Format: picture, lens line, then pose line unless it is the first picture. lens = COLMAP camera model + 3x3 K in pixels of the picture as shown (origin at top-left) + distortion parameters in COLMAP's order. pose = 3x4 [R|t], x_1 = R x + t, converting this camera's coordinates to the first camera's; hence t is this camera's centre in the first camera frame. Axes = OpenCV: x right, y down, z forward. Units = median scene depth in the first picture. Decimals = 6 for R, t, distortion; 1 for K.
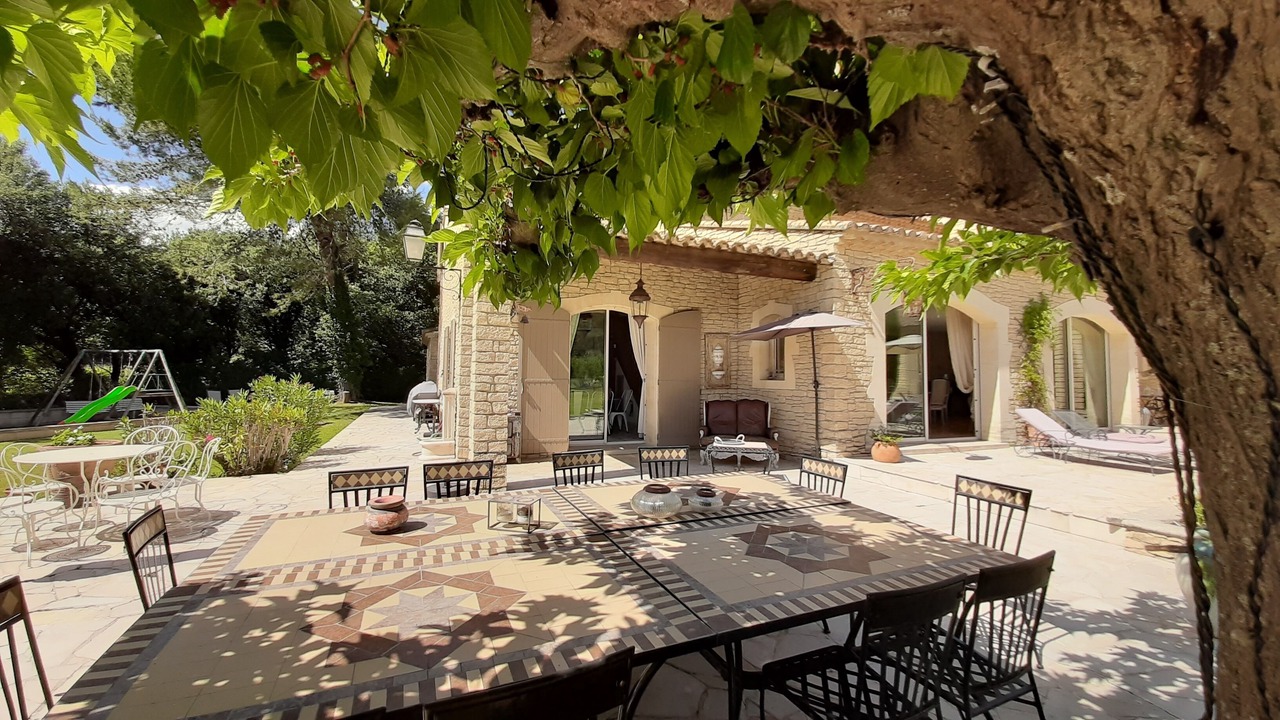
lens RADIAL K [[494.5, 0, 634.1], [0, 494.5, 346.3], [0, 0, 1]] dist [0.020564, -0.018147]
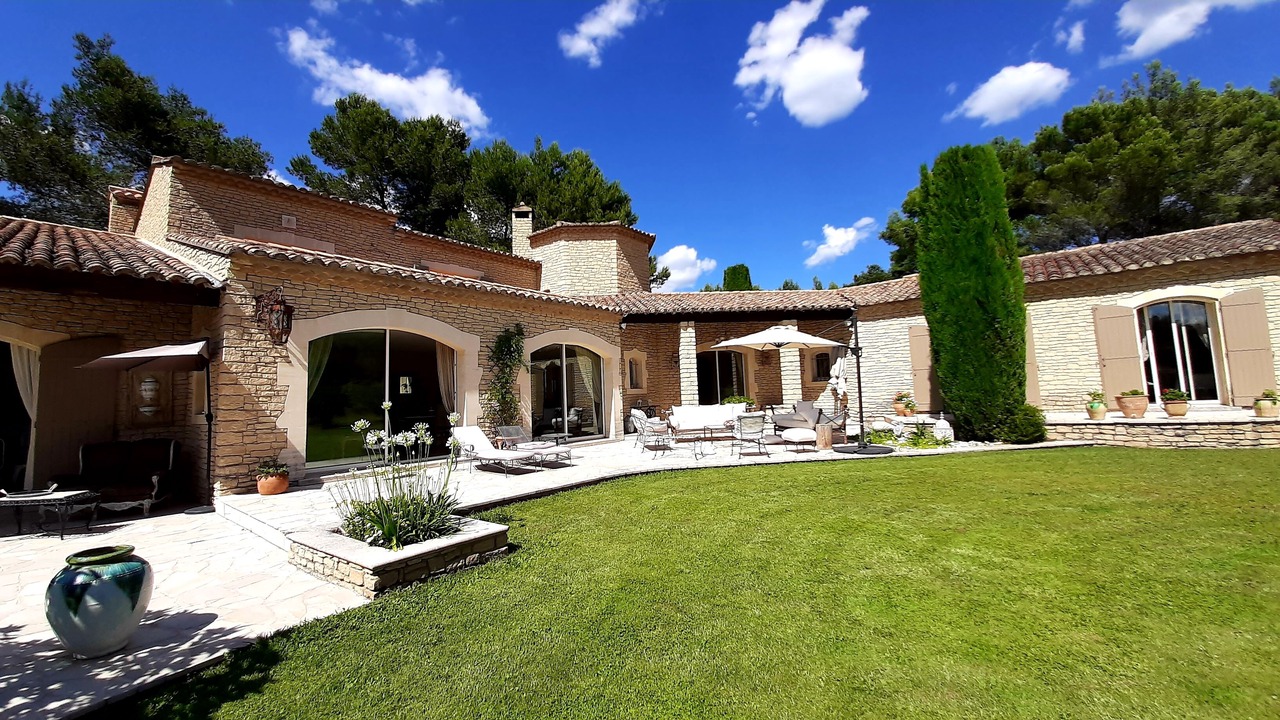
lens RADIAL K [[494.5, 0, 634.1], [0, 494.5, 346.3], [0, 0, 1]] dist [0.020564, -0.018147]
pose [[0.890446, -0.000639, 0.455089, 0.654530], [0.023282, 0.998753, -0.044152, 0.002977], [-0.454493, 0.049911, 0.889351, -0.192940]]
